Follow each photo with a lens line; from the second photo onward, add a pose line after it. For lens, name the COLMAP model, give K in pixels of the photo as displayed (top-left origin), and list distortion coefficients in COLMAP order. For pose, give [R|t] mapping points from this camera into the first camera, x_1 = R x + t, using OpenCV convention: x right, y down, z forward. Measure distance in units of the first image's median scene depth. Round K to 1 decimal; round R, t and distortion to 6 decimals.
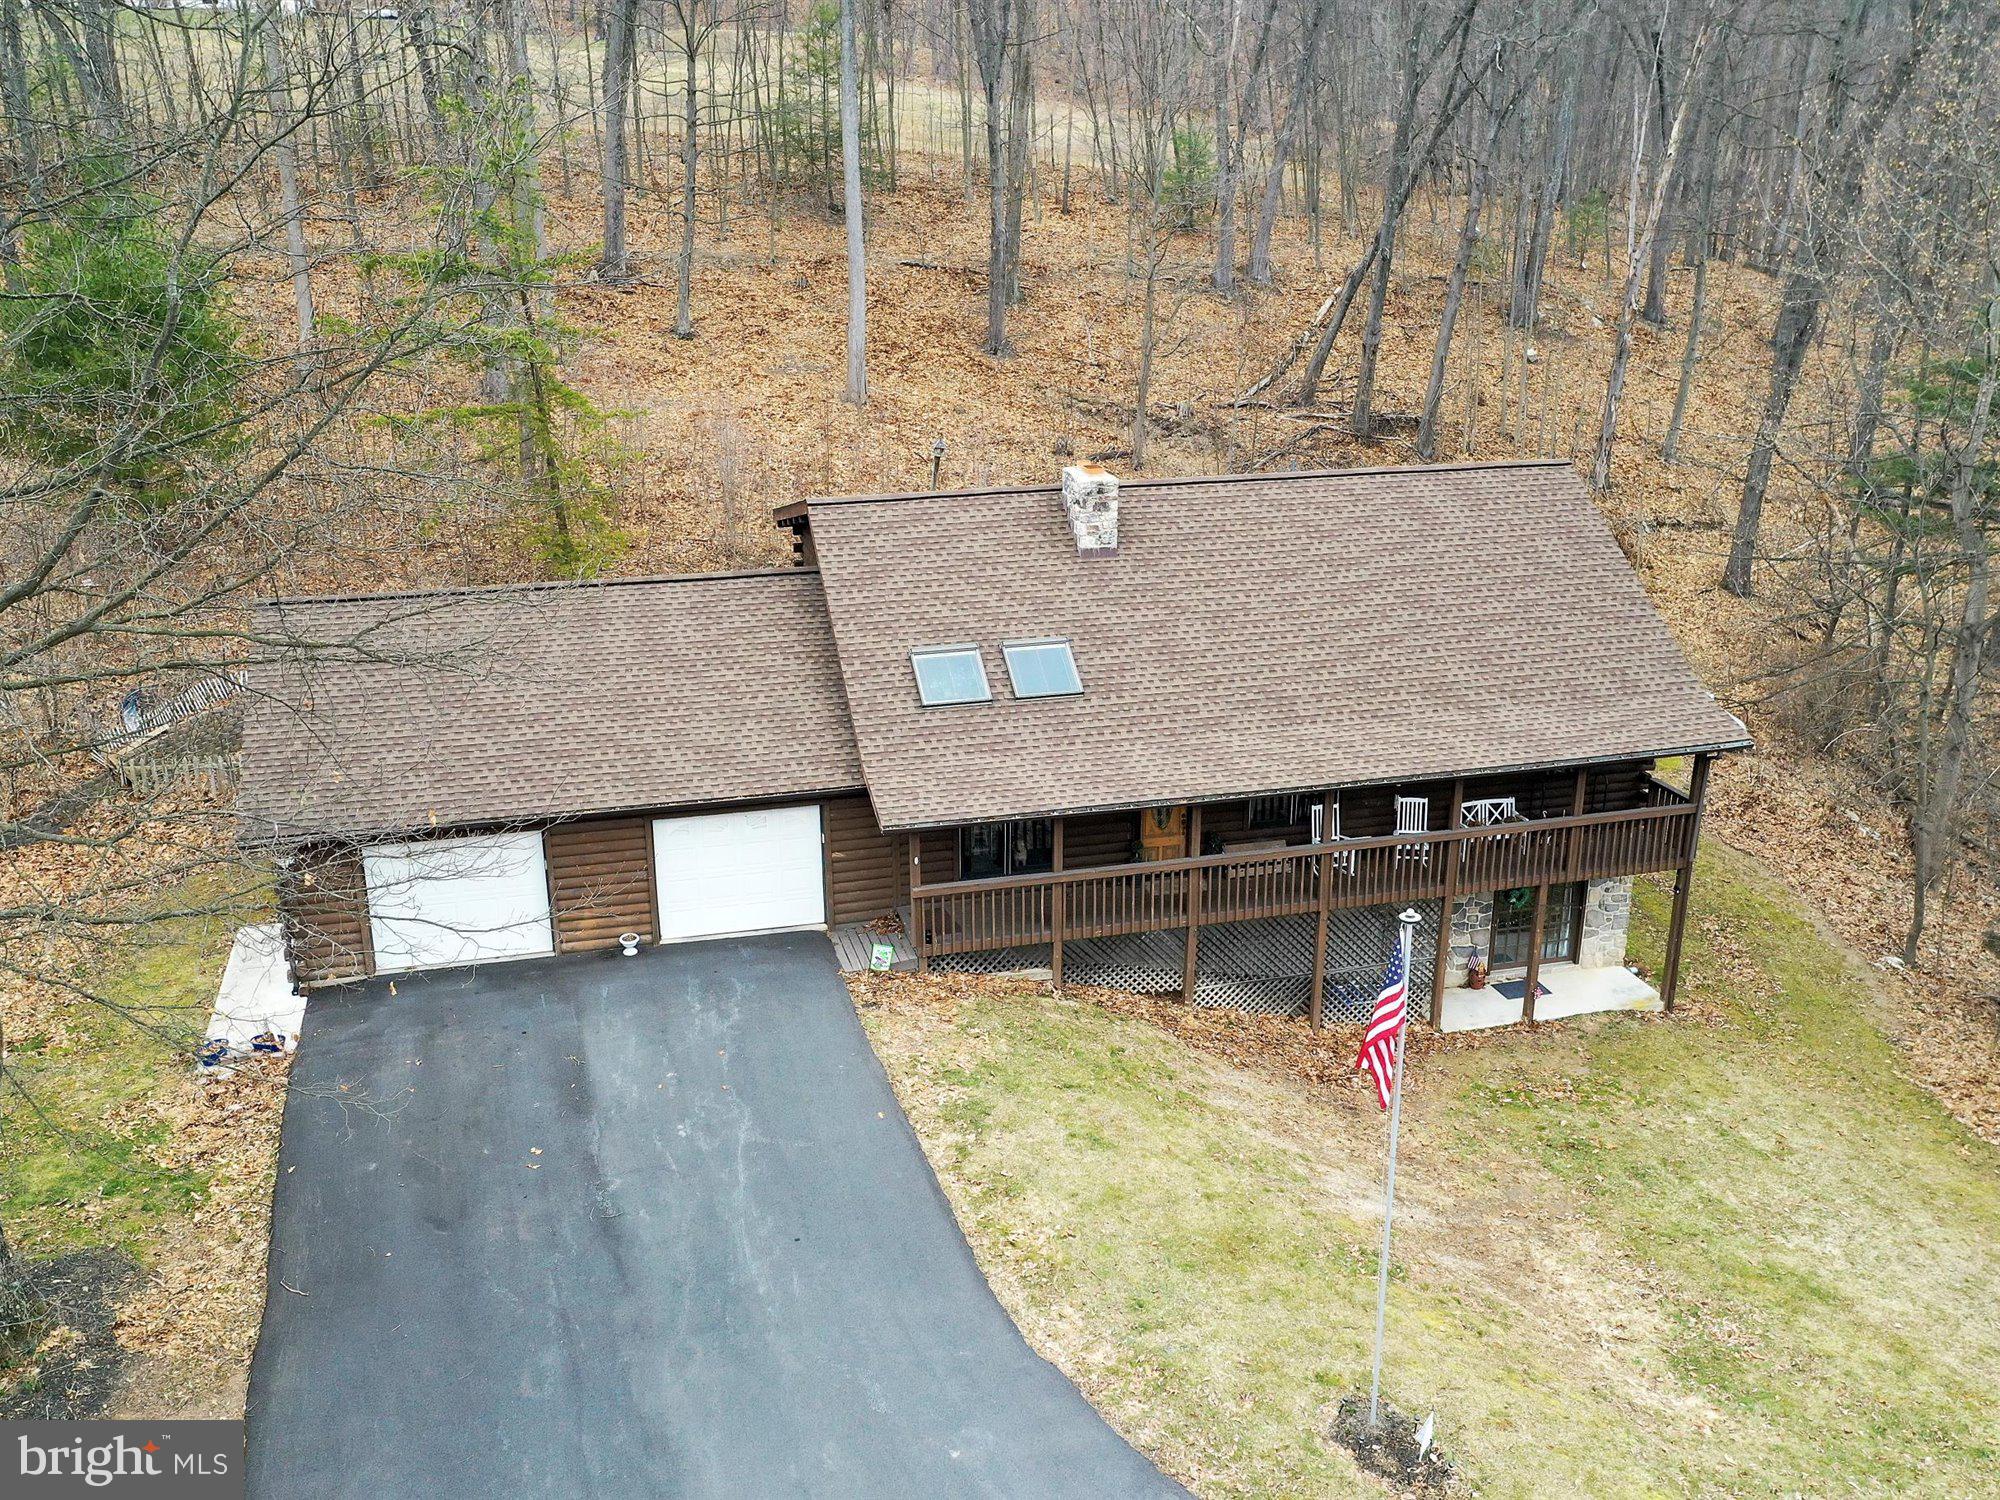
lens RADIAL K [[1784.0, 0, 982.0], [0, 1784.0, 747.4], [0, 0, 1]] dist [0.003814, 0.015421]
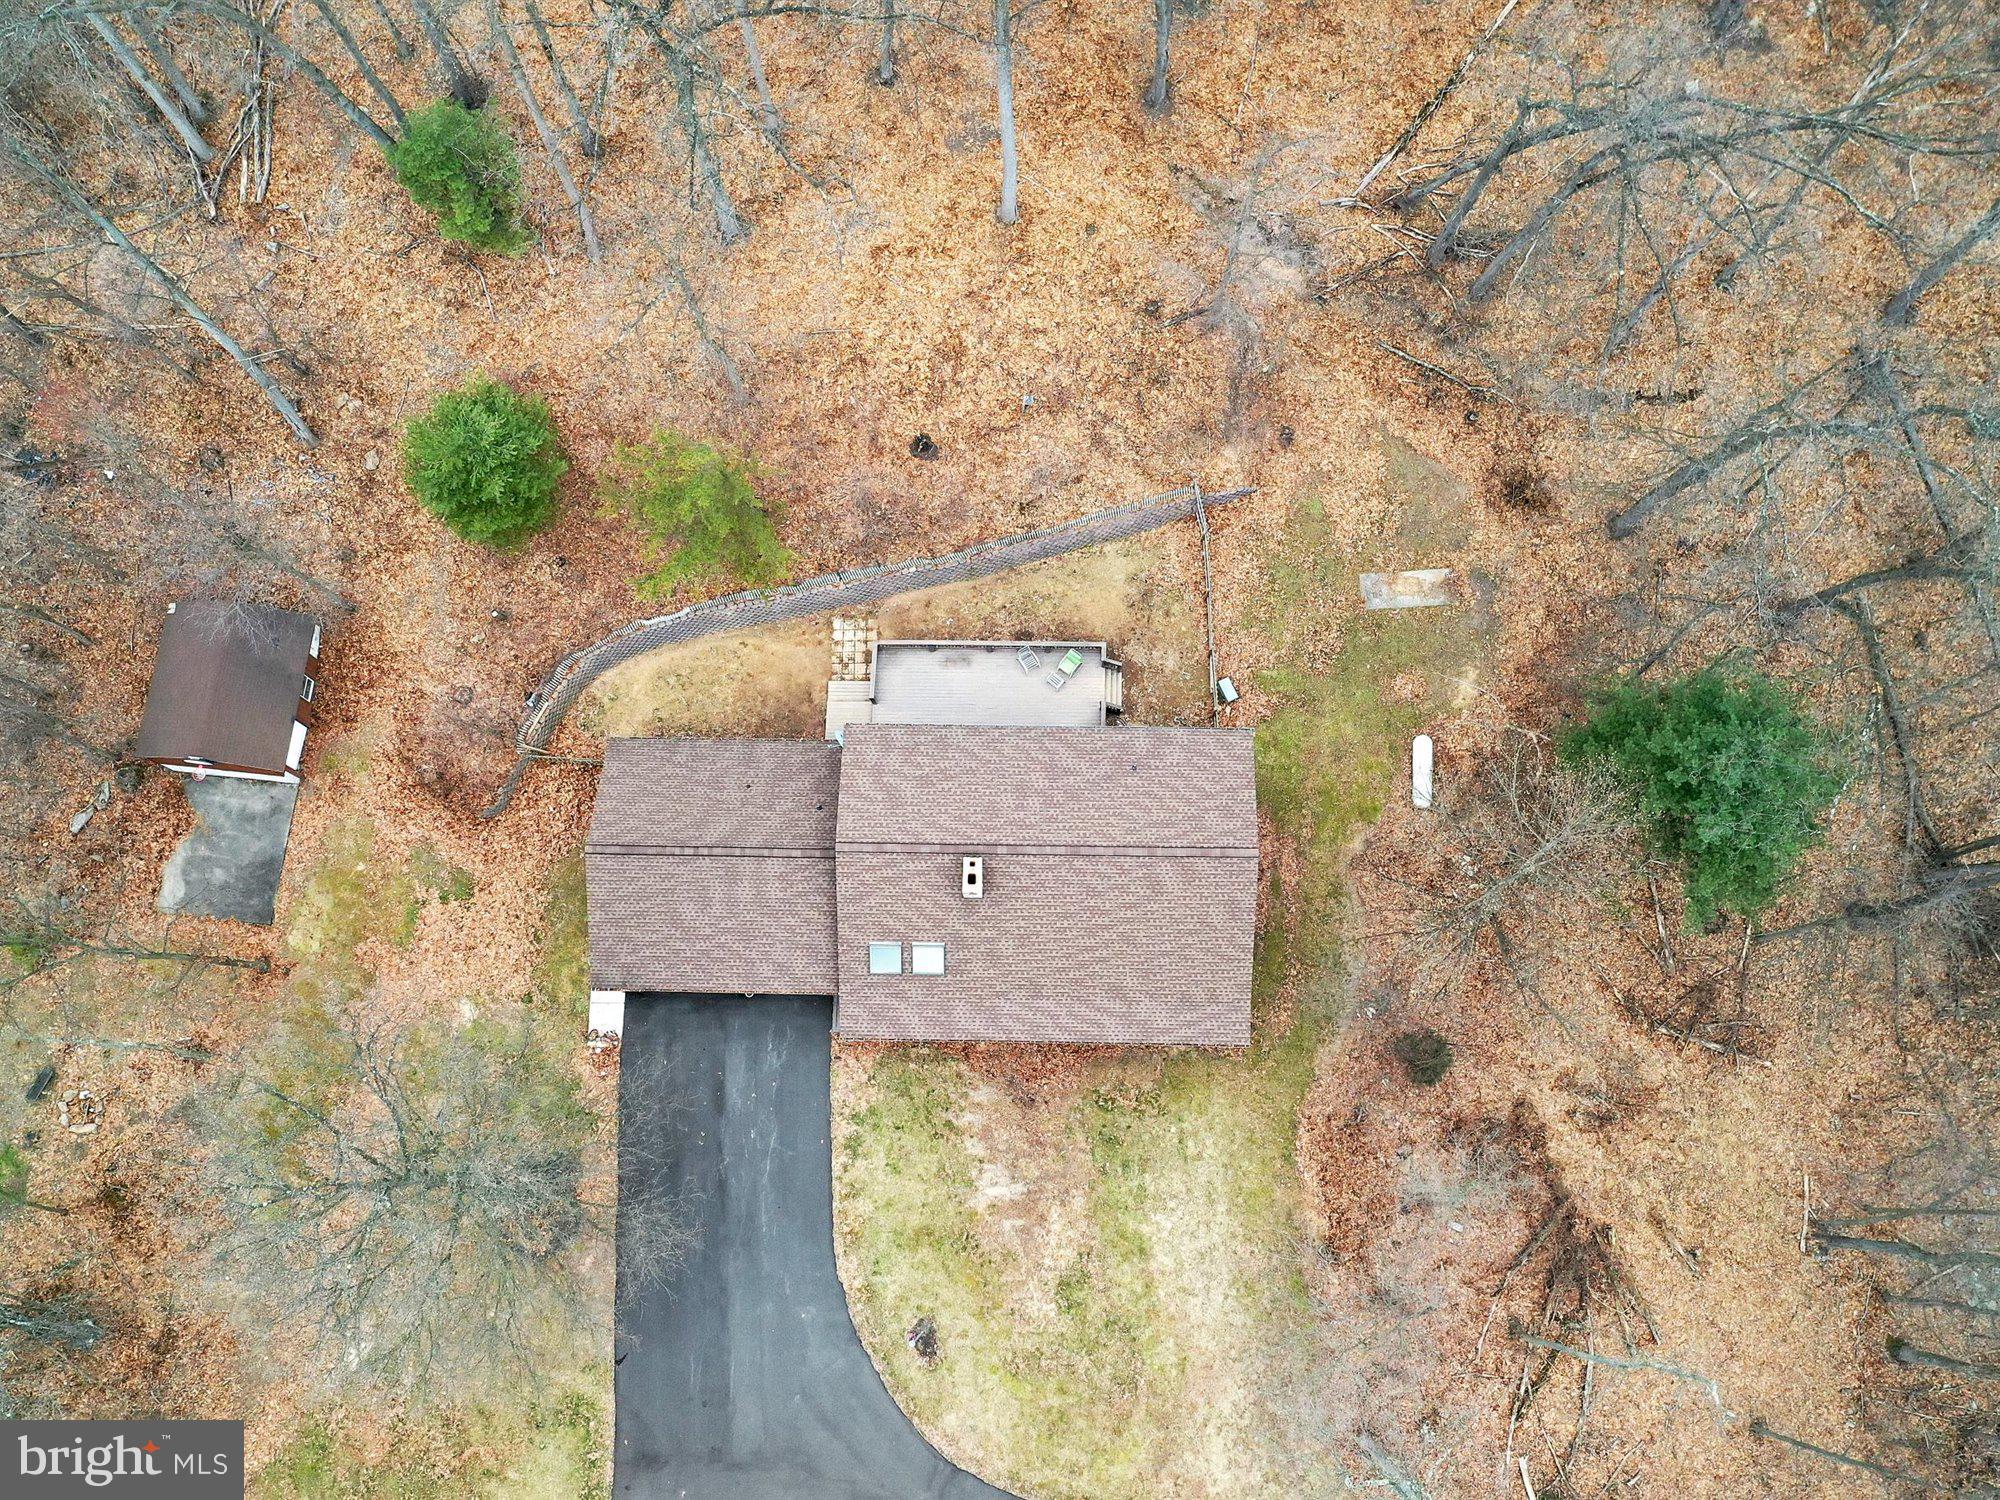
lens RADIAL K [[1784.0, 0, 982.0], [0, 1784.0, 747.4], [0, 0, 1]] dist [0.003814, 0.015421]
pose [[0.964036, 0.250810, -0.087912, 0.231066], [-0.064791, 0.542588, 0.837497, -2.084686], [0.257752, -0.801681, 0.539324, 0.046567]]
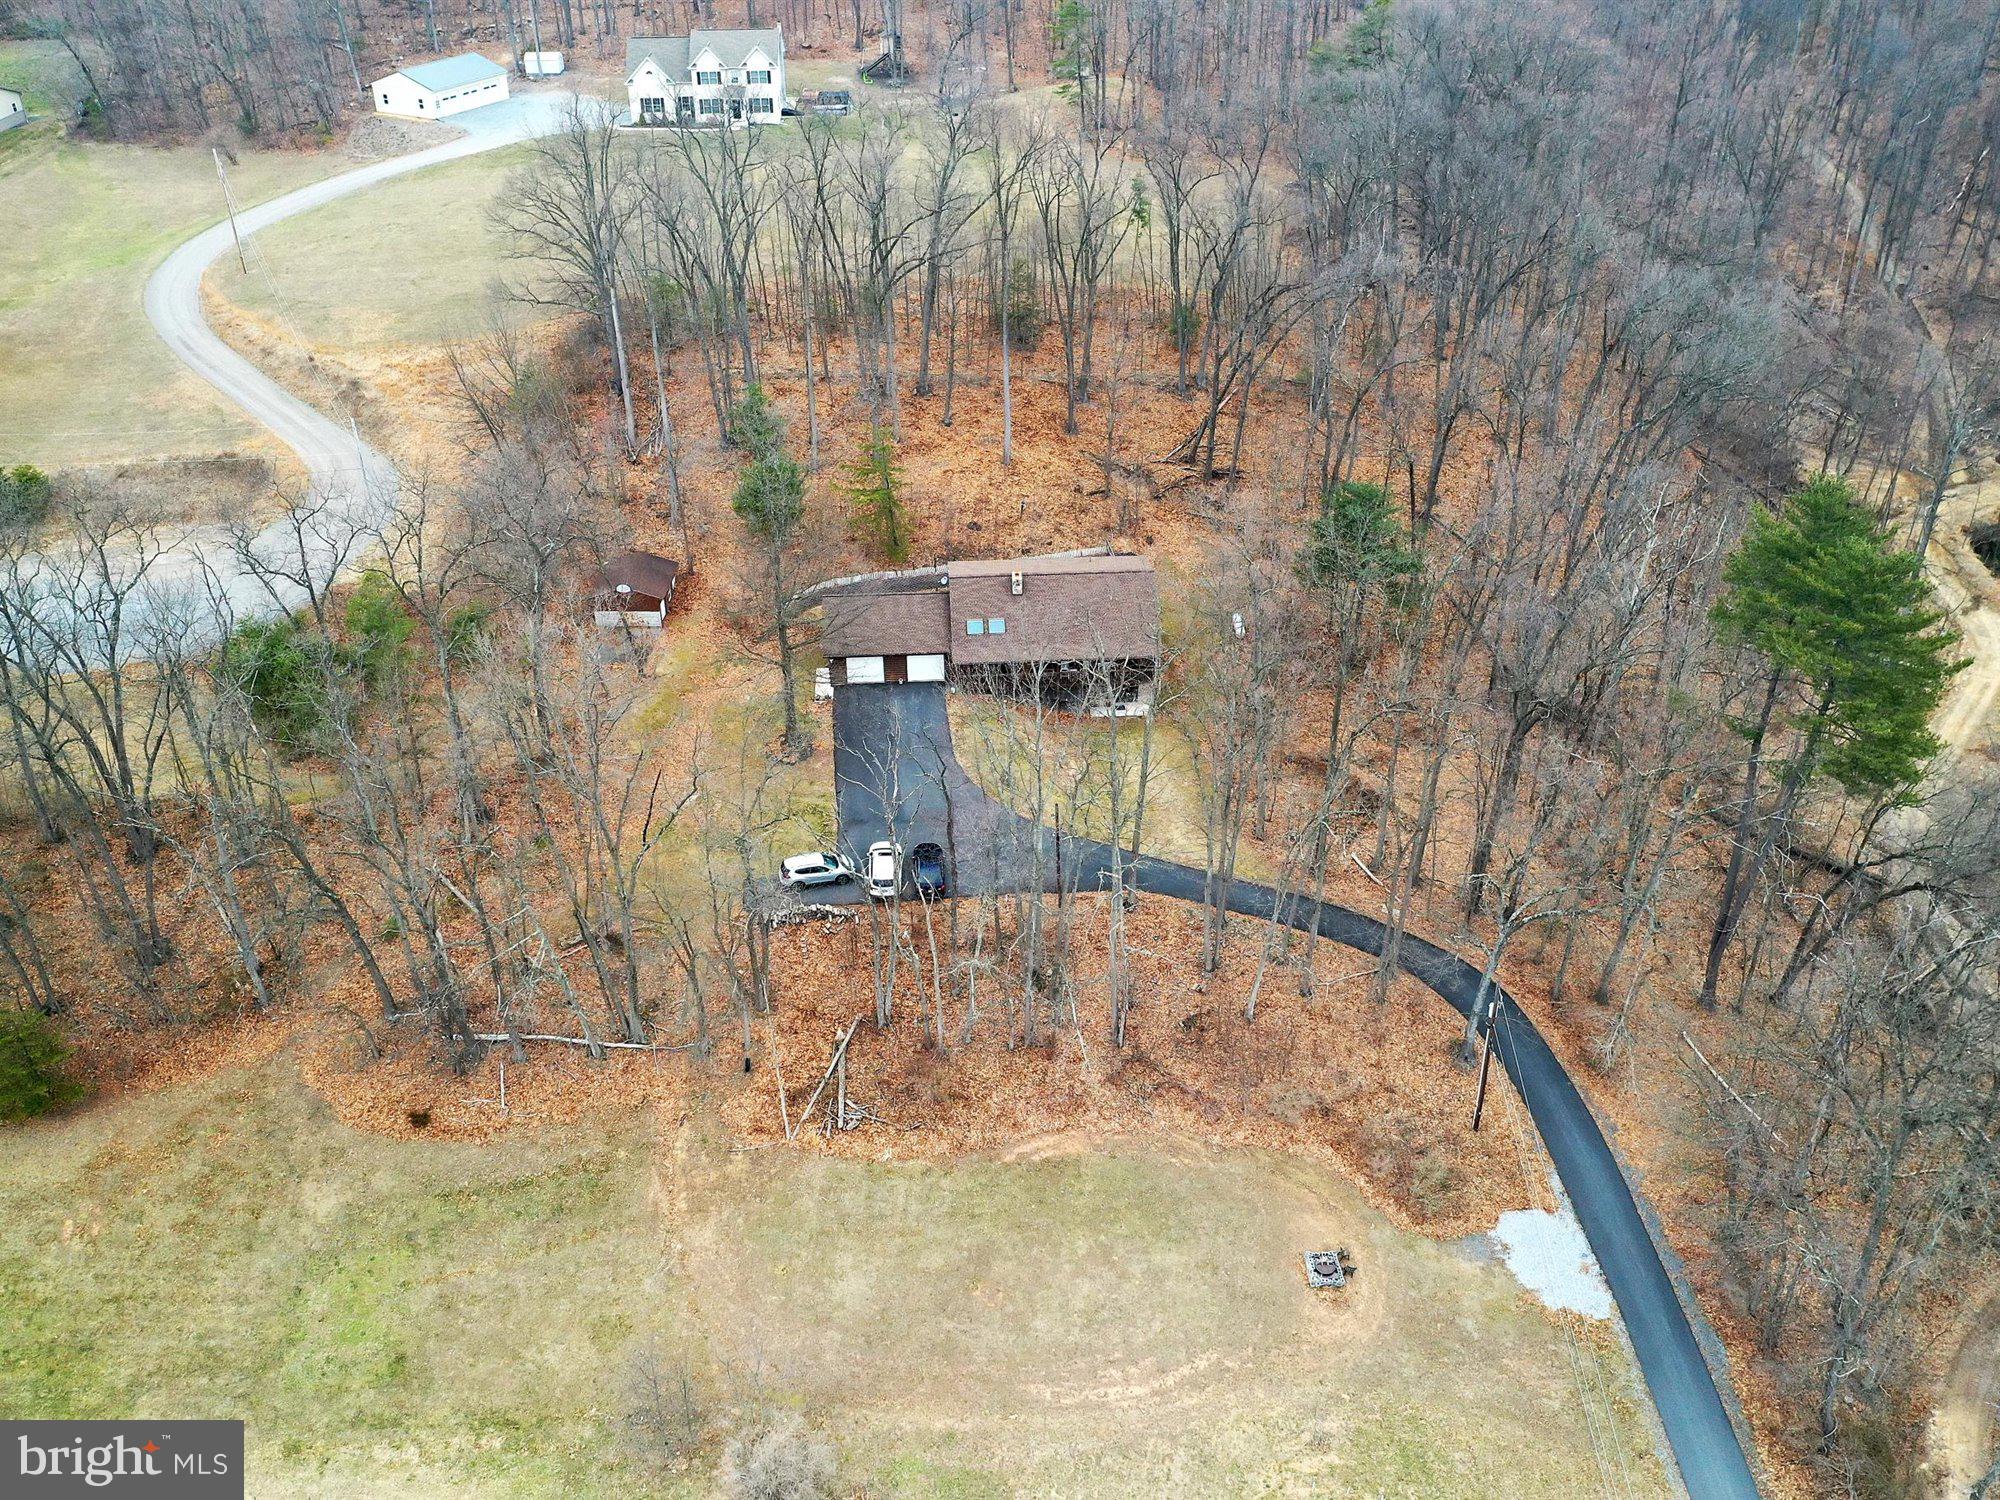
lens RADIAL K [[1784.0, 0, 982.0], [0, 1784.0, 747.4], [0, 0, 1]] dist [0.003814, 0.015421]
pose [[0.979387, 0.097175, -0.177083, 0.820049], [-0.056874, 0.973871, 0.219865, -0.730576], [0.193822, -0.205262, 0.959323, -3.329537]]
